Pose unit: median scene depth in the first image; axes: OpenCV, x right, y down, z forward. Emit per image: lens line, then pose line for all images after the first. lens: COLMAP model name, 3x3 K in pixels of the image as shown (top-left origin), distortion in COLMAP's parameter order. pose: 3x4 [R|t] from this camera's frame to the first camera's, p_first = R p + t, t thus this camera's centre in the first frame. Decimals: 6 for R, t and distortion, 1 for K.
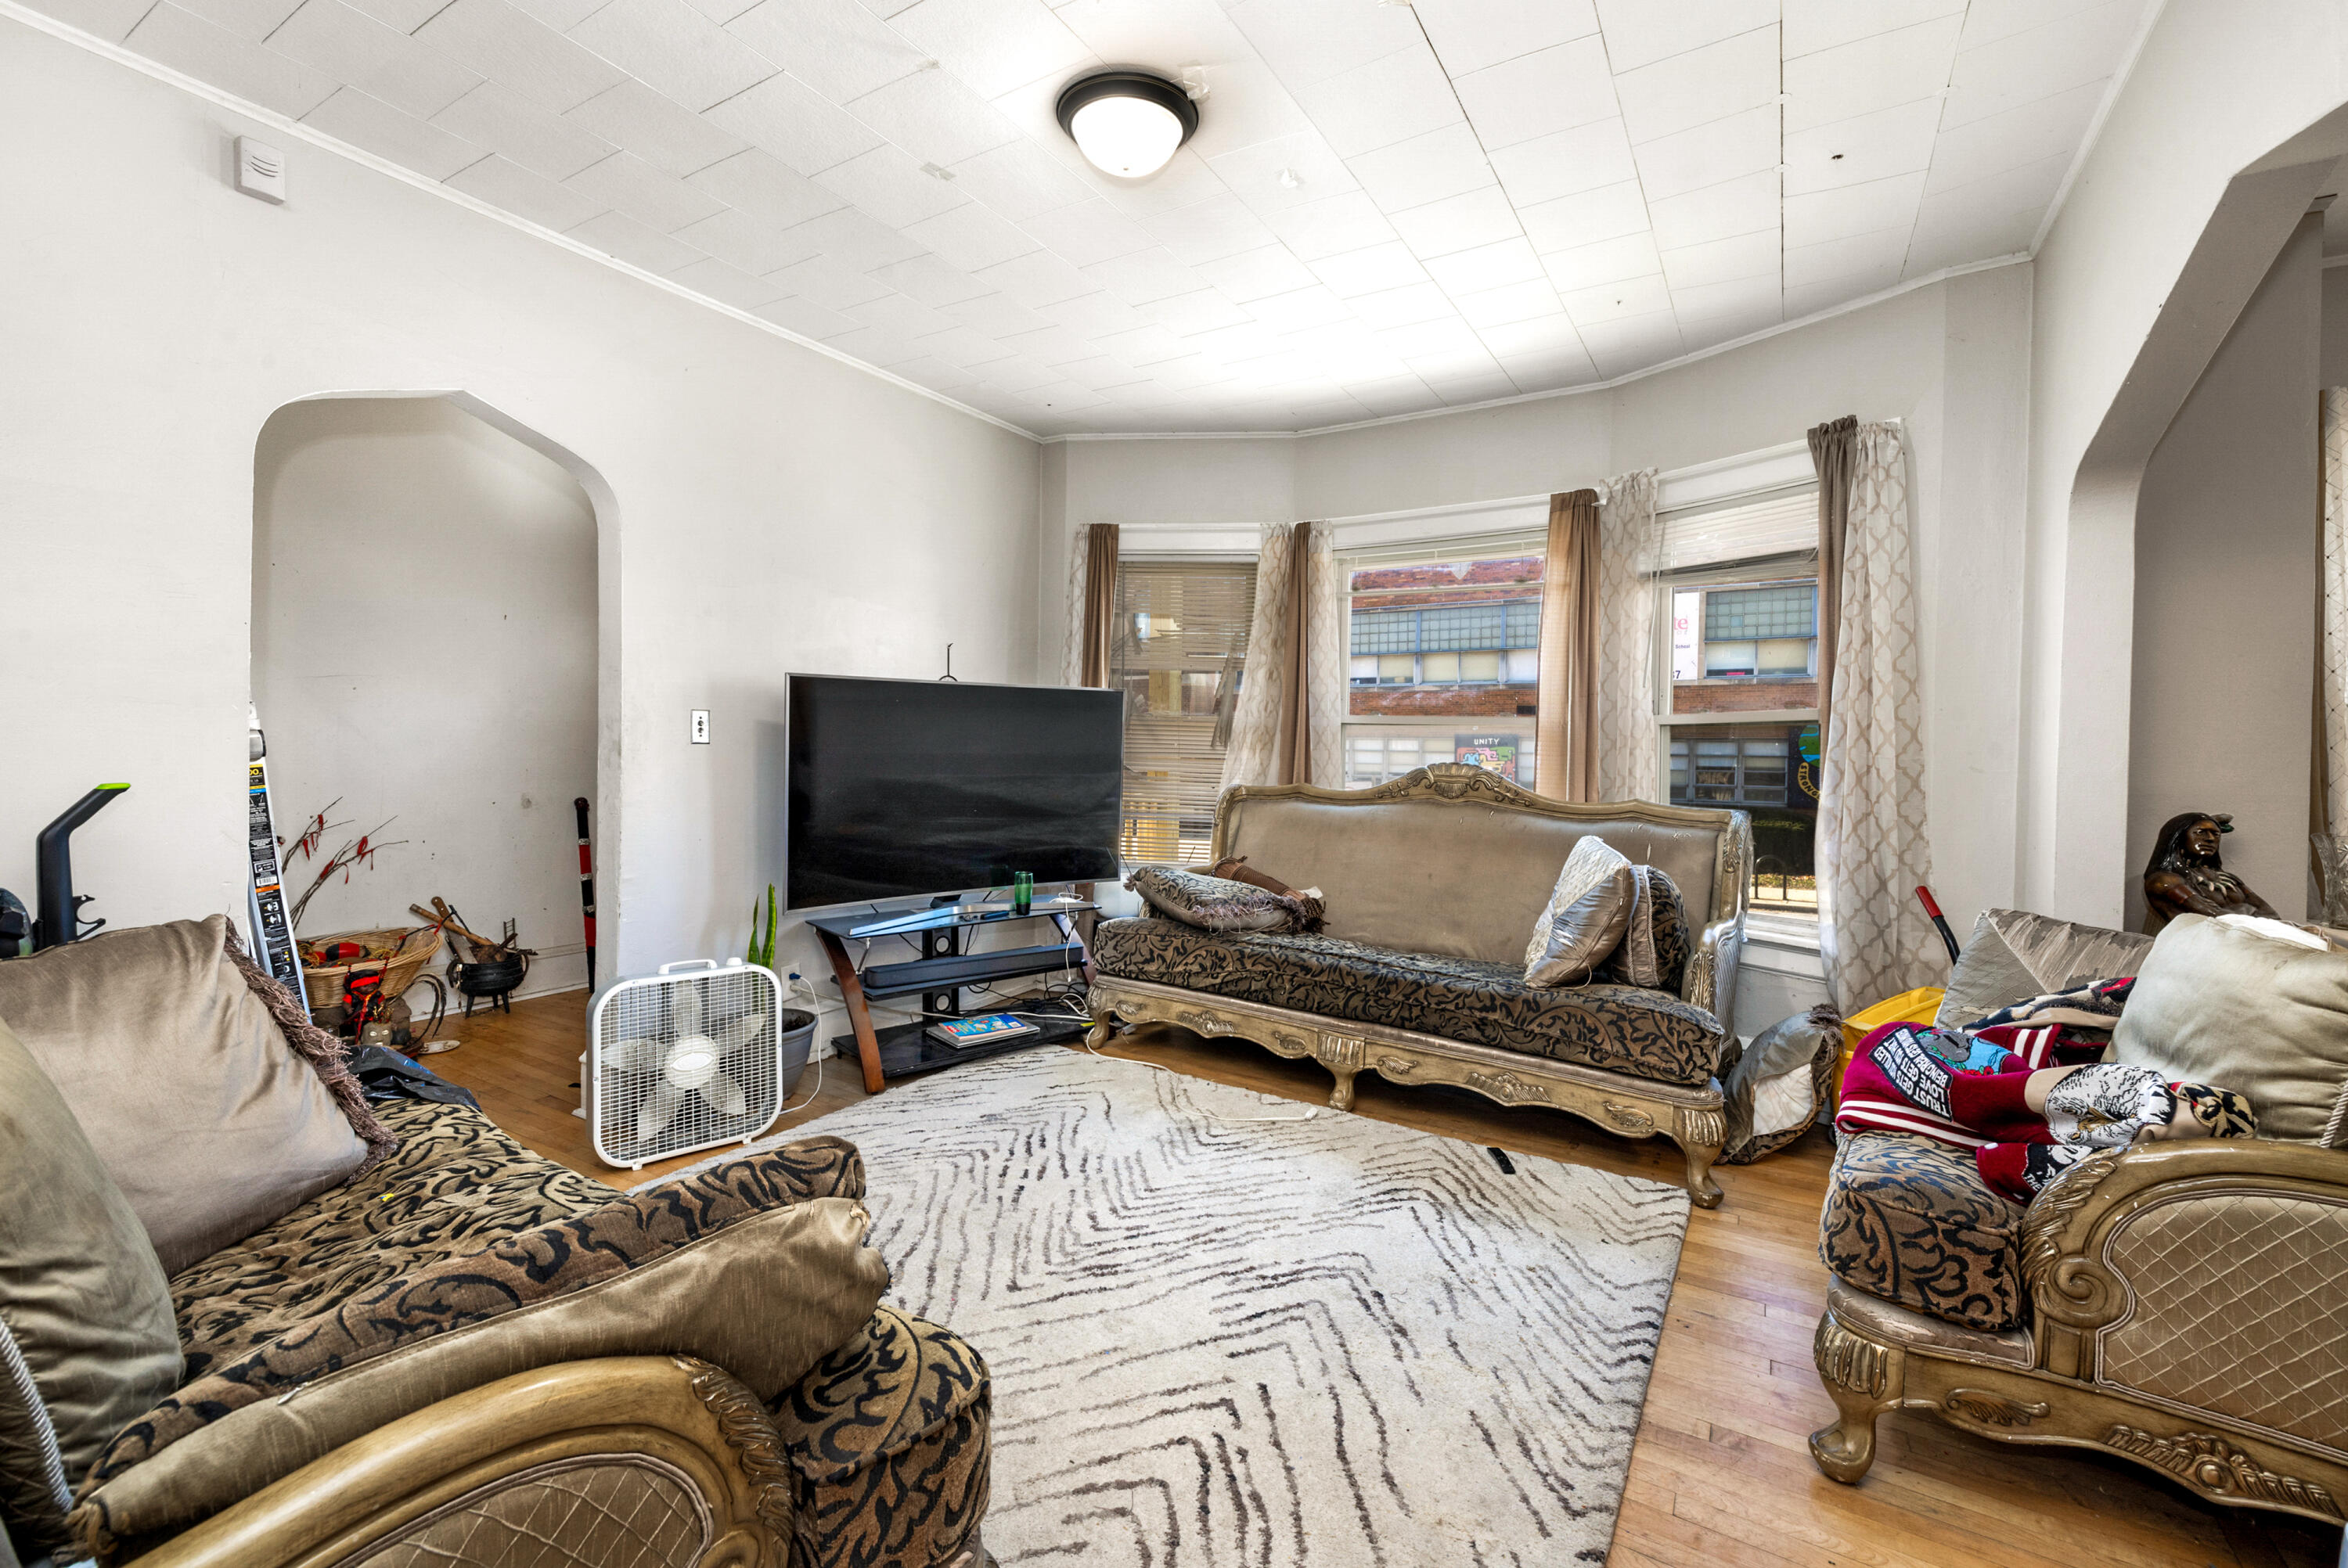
lens RADIAL K [[1005.9, 0, 1155.1], [0, 1005.9, 768.2], [0, 0, 1]] dist [0.002460, 0.000522]
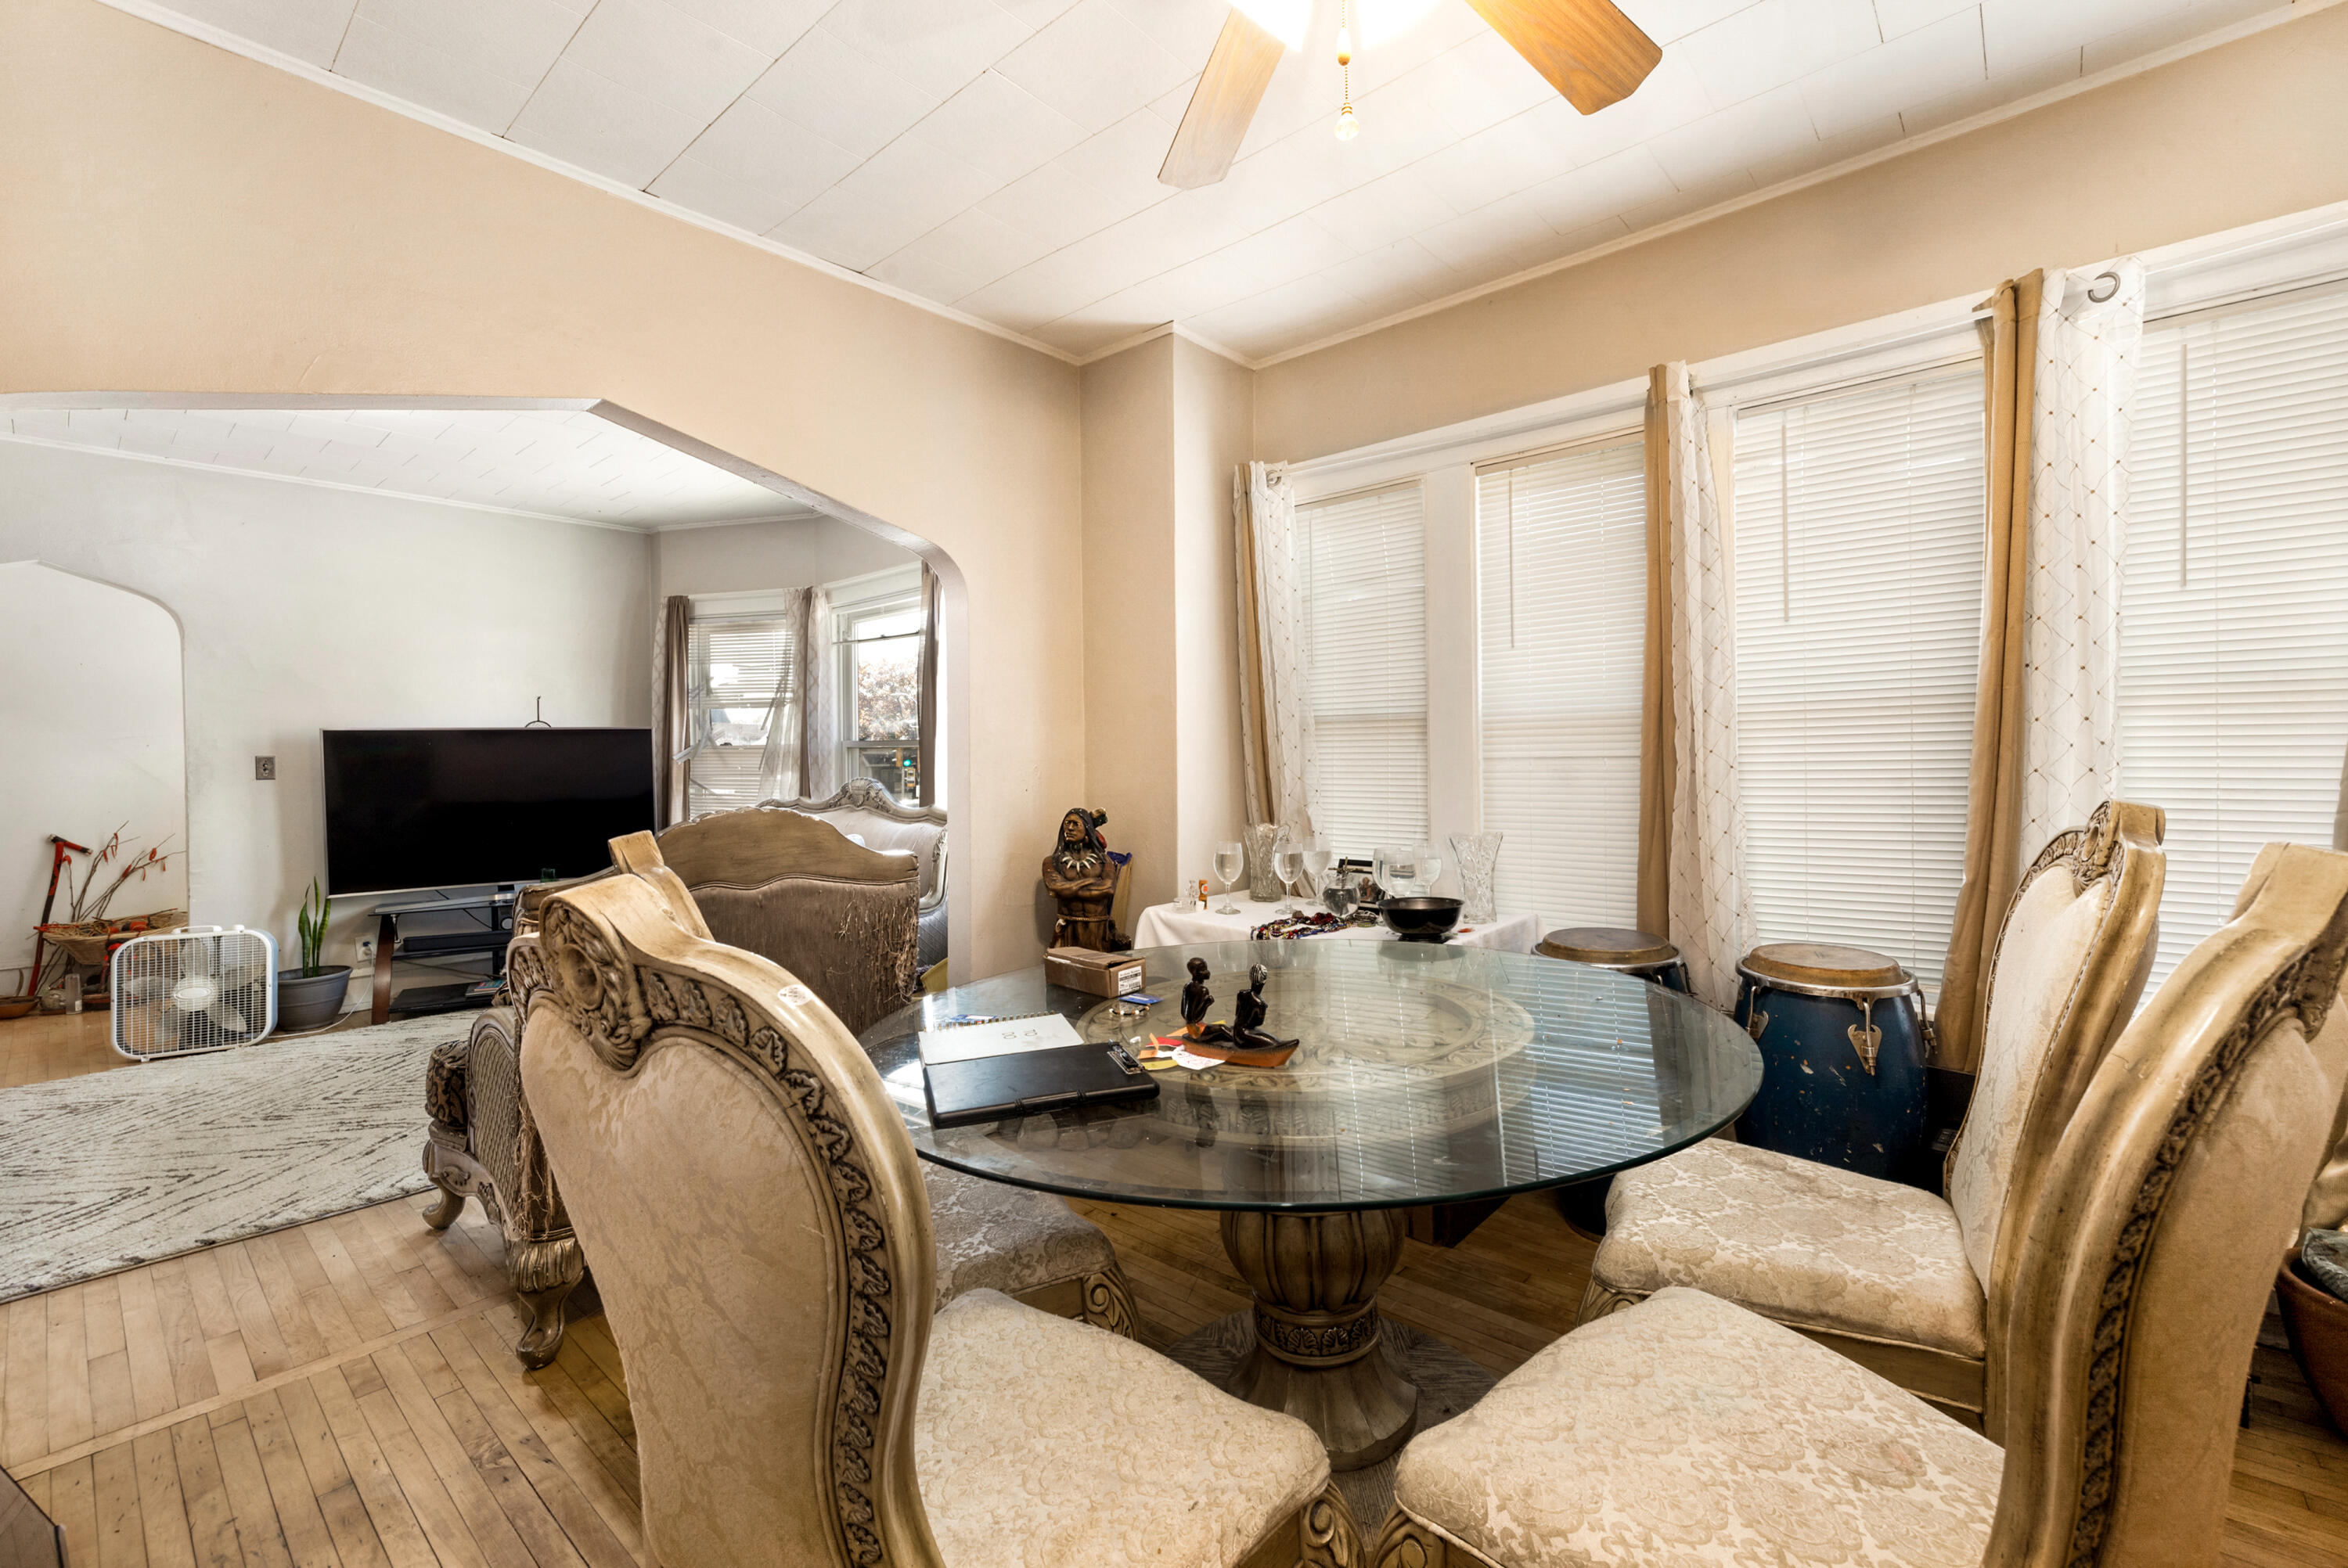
lens RADIAL K [[1005.9, 0, 1155.1], [0, 1005.9, 768.2], [0, 0, 1]] dist [0.002460, 0.000522]
pose [[0.984473, -0.025720, -0.173639, 1.186403], [0.023653, 0.999623, -0.013963, 0.009977], [0.173932, 0.009639, 0.984710, -0.226537]]
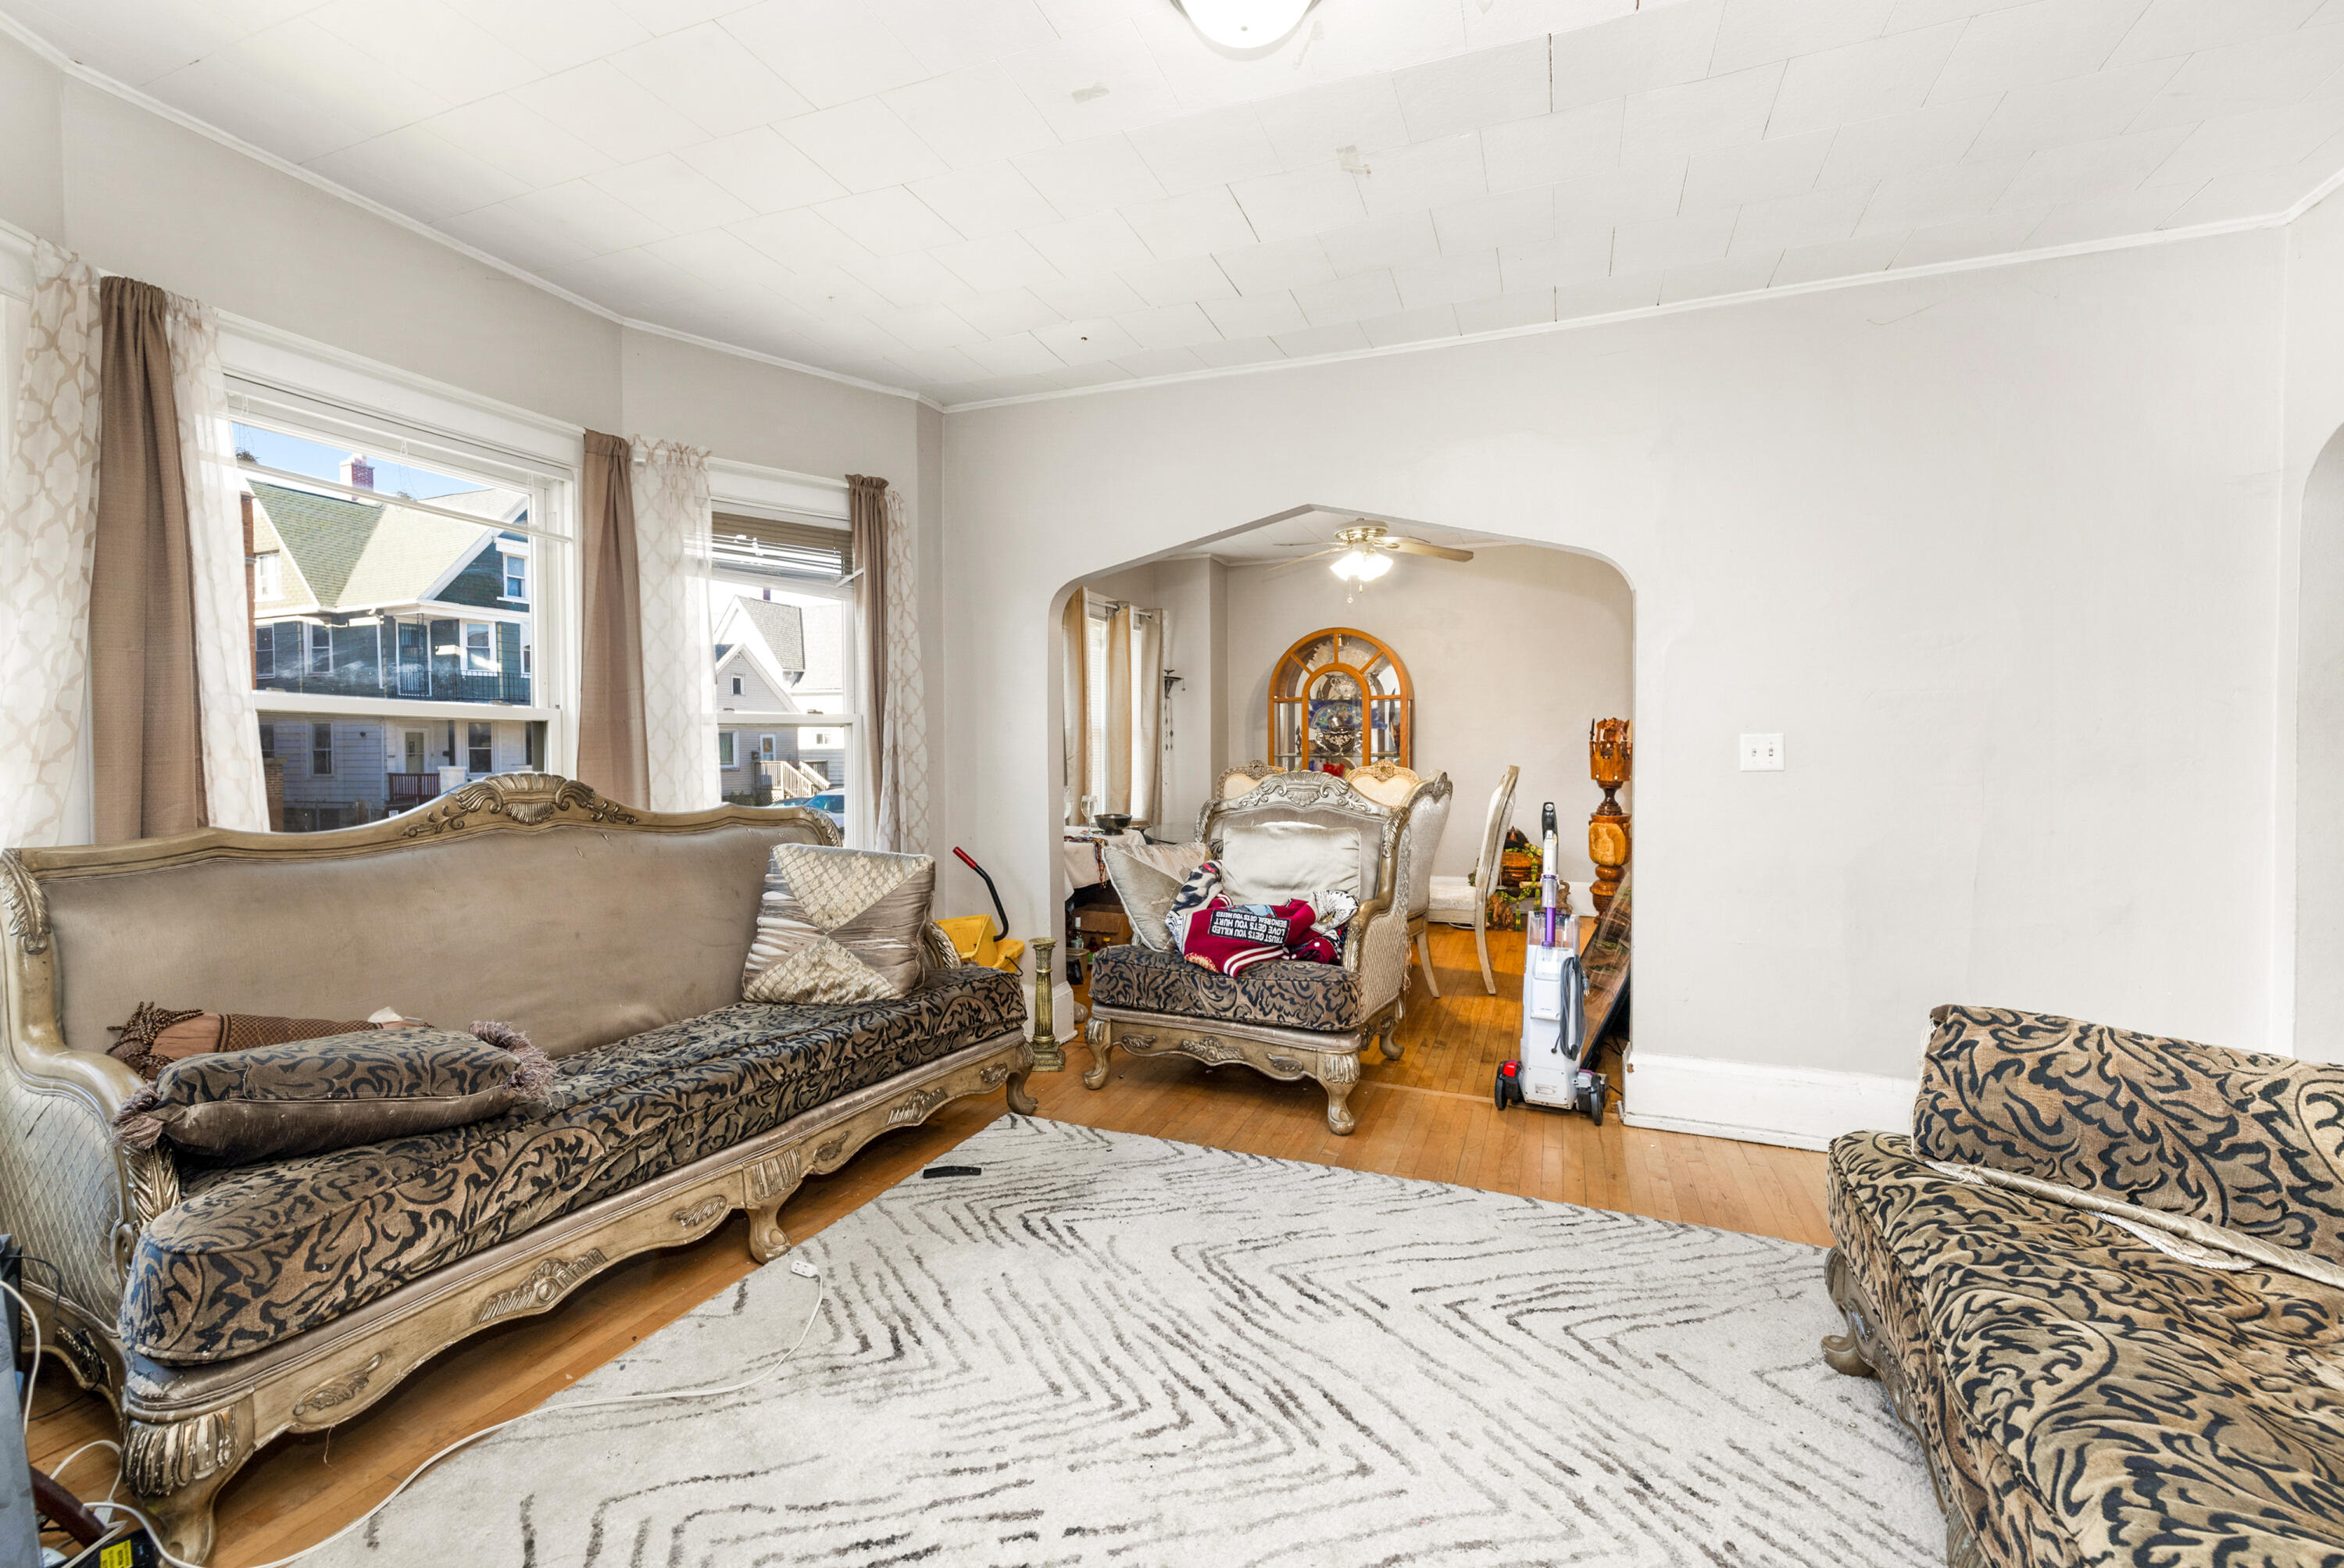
lens RADIAL K [[1004.3, 0, 1153.1], [0, 1004.3, 768.2], [0, 0, 1]] dist [0.002460, 0.000522]
pose [[-0.175553, -0.033678, 0.983894, -0.620303], [0.016003, 0.999185, 0.037057, -0.036392], [-0.984340, 0.022251, -0.174871, 0.936266]]
